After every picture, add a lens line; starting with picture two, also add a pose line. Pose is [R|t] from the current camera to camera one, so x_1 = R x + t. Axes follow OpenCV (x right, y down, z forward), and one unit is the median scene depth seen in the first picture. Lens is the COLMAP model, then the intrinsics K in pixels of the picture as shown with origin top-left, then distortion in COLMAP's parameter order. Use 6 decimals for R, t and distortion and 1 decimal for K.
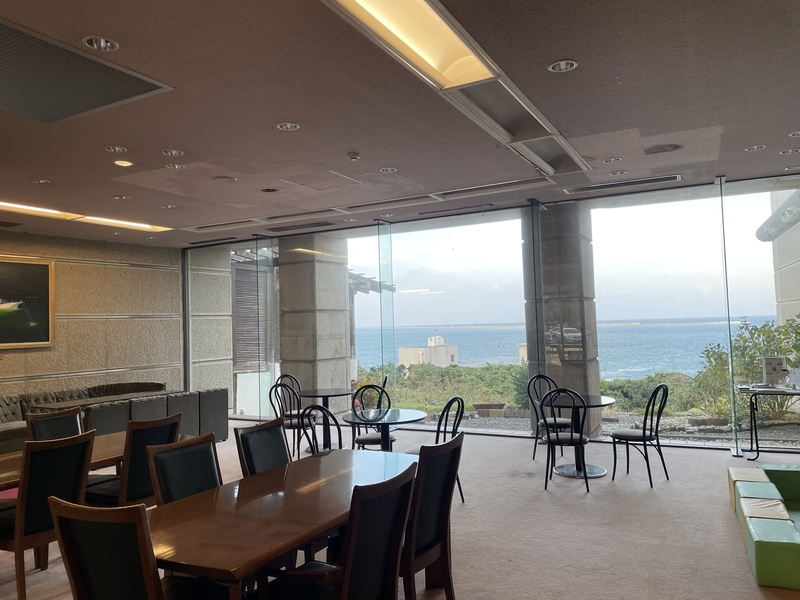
lens RADIAL K [[616.6, 0, 402.2], [0, 616.6, 298.2], [0, 0, 1]] dist [0.013749, -0.063750]
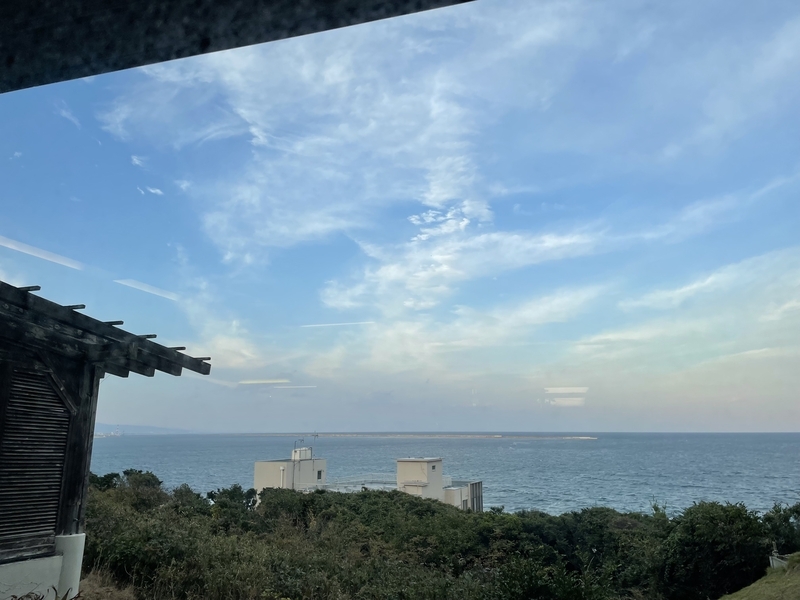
lens RADIAL K [[616.6, 0, 402.4], [0, 616.6, 304.0], [0, 0, 1]] dist [0.013749, -0.063750]
pose [[0.977849, 0.068603, 0.197749, 0.015395], [-0.036090, 0.985873, -0.163561, 0.001711], [-0.206176, 0.152801, 0.966511, 0.204575]]
